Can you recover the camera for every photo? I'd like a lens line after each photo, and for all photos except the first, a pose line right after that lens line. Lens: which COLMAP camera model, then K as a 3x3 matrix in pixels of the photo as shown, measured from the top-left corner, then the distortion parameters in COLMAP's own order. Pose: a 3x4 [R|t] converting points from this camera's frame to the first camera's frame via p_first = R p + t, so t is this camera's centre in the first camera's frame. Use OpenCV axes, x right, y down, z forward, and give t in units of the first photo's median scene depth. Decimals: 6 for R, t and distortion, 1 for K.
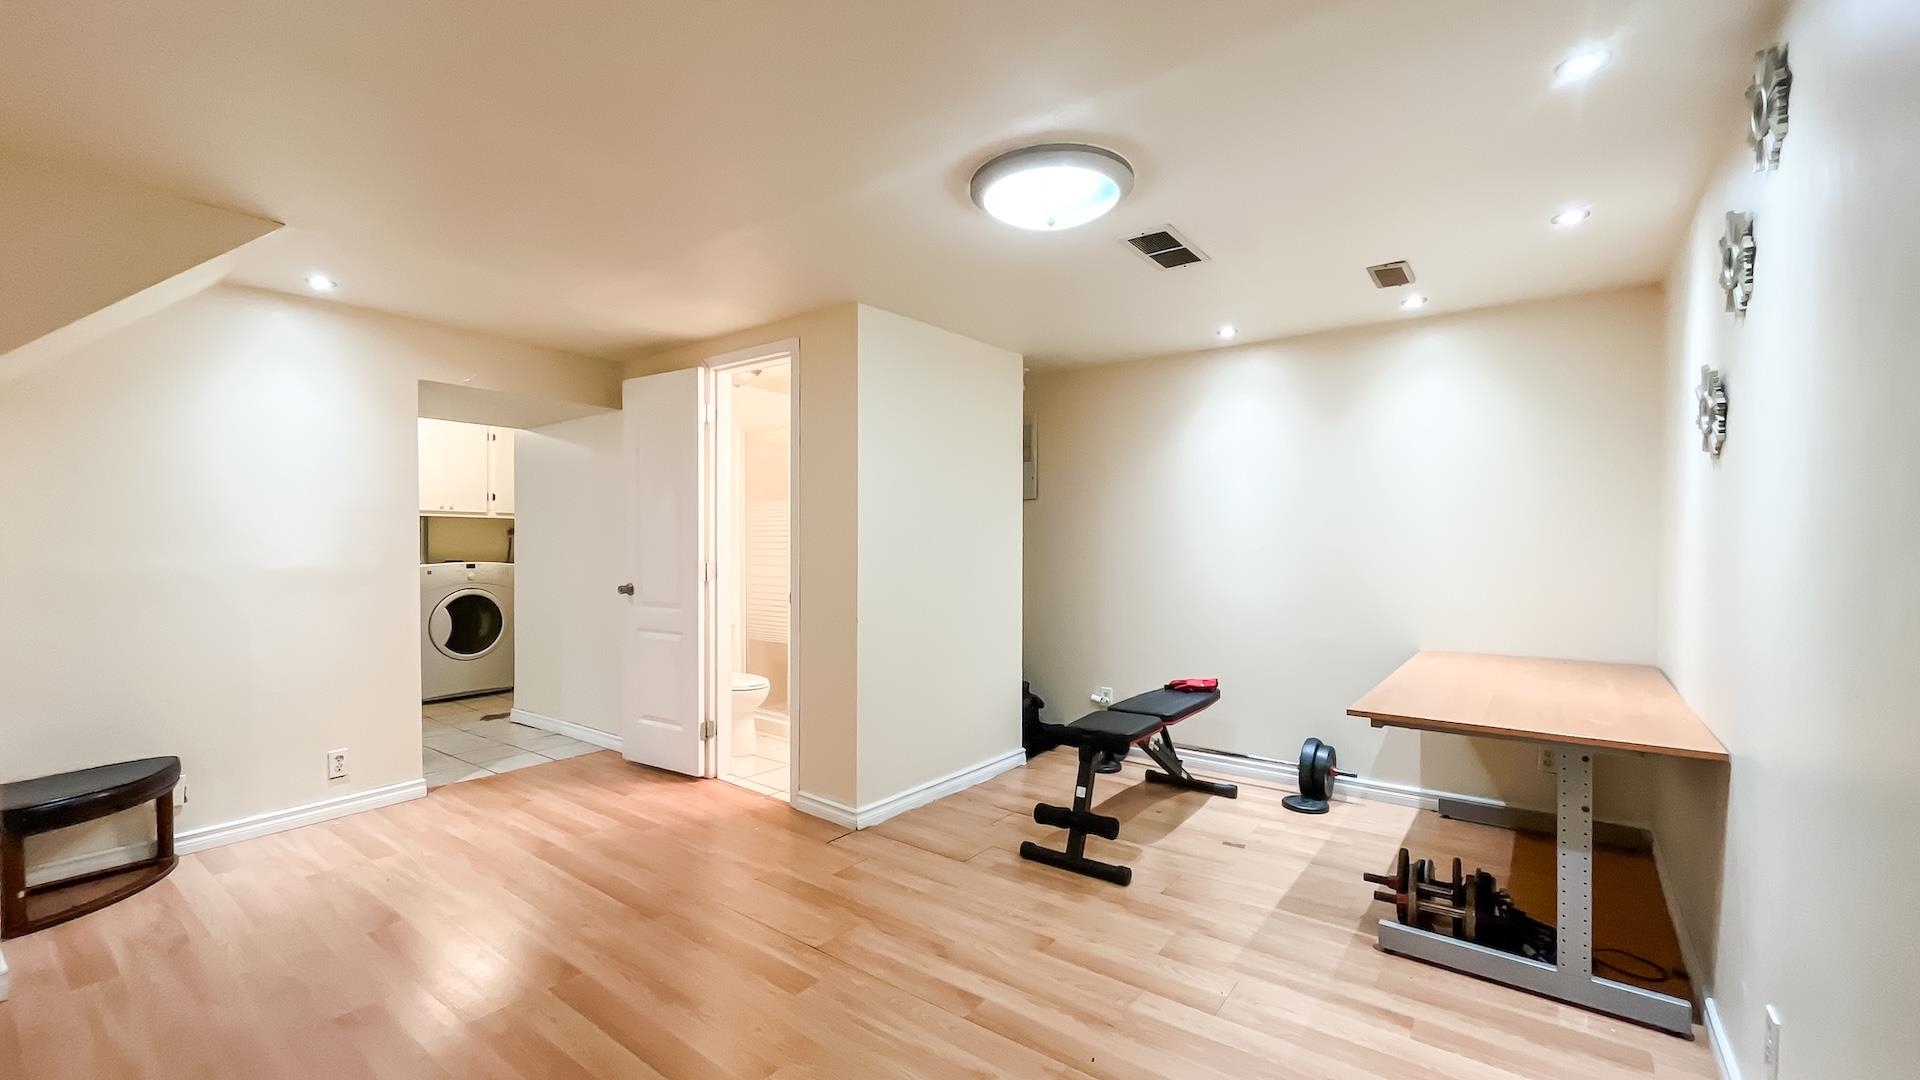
lens RADIAL K [[775.5, 0, 960.0], [0, 775.5, 540.0], [0, 0, 1]] dist [-0.000012, -0.000085]
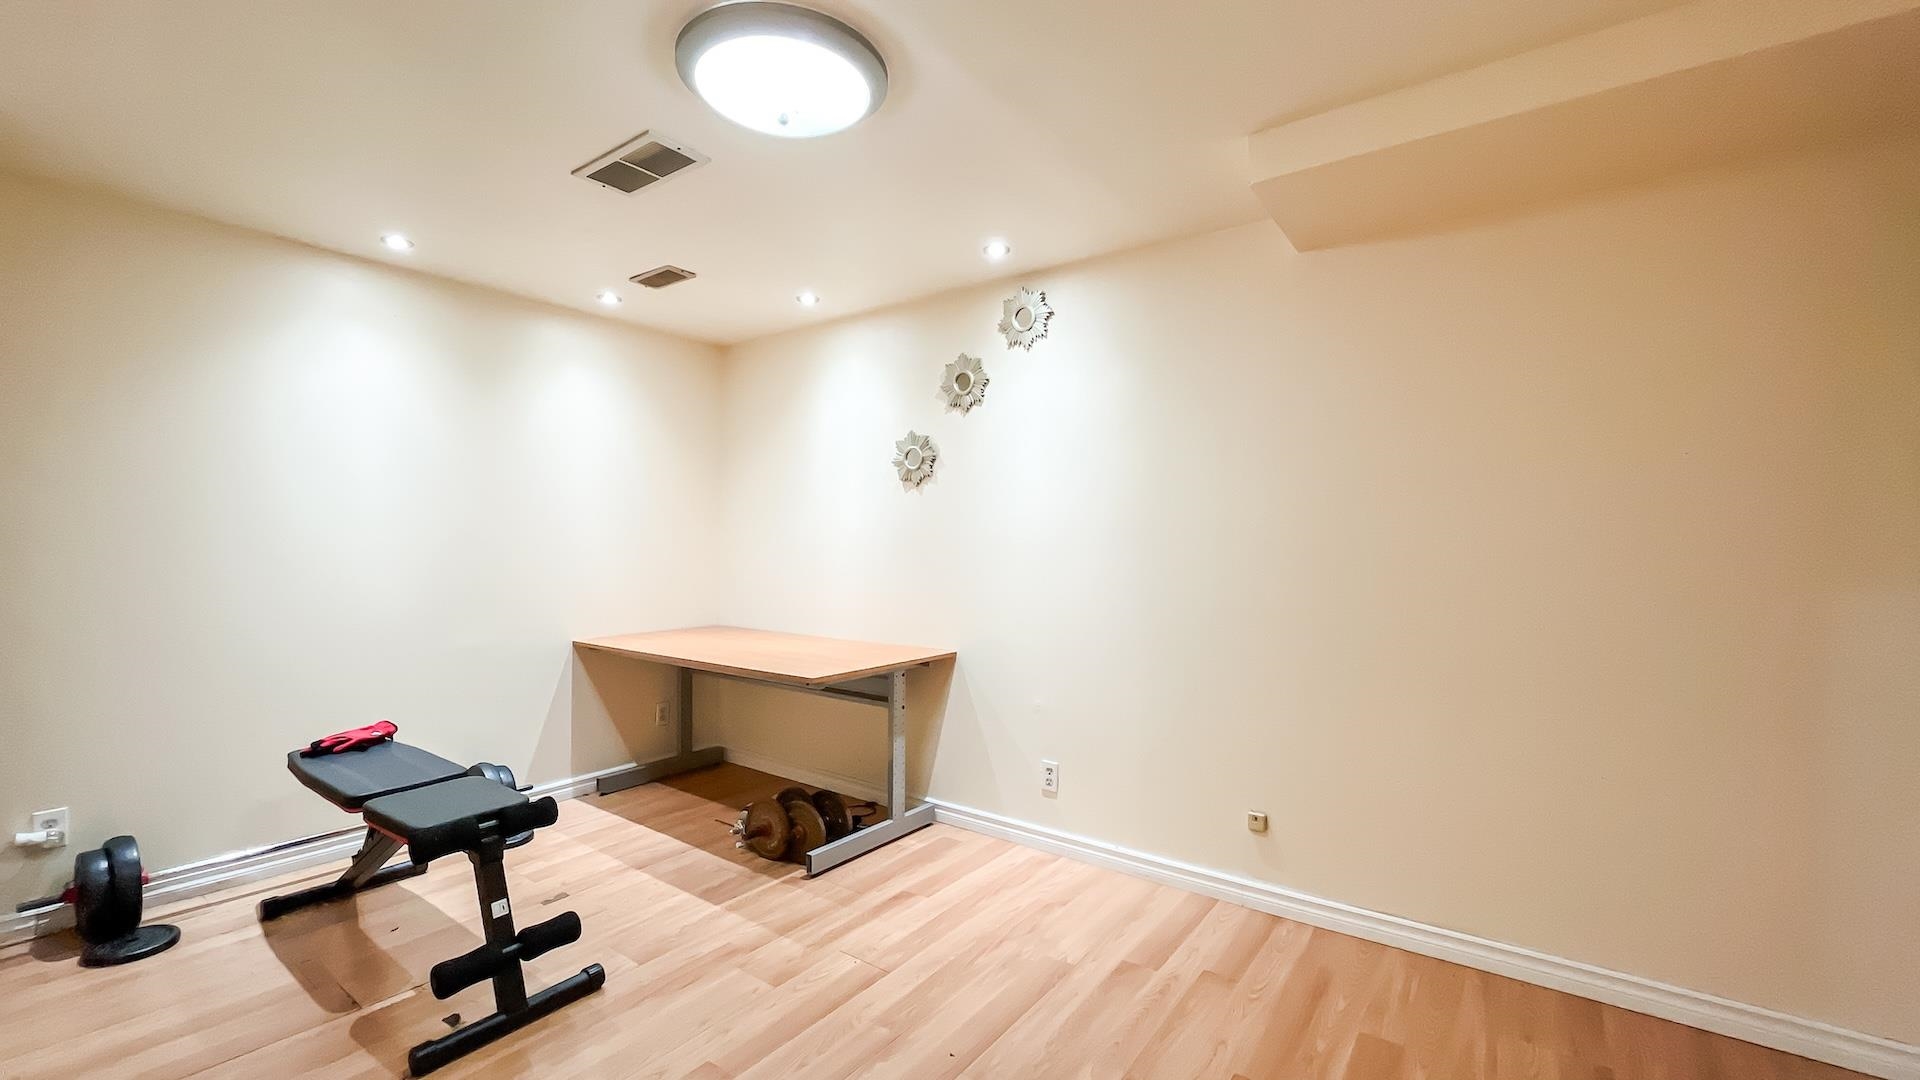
lens RADIAL K [[775.5, 0, 960.0], [0, 775.5, 540.0], [0, 0, 1]] dist [-0.000012, -0.000085]
pose [[-0.018091, 0.003426, 0.999830, -0.571020], [-0.012985, 0.999909, -0.003661, 0.012750], [-0.999752, -0.013049, -0.018045, 0.708475]]
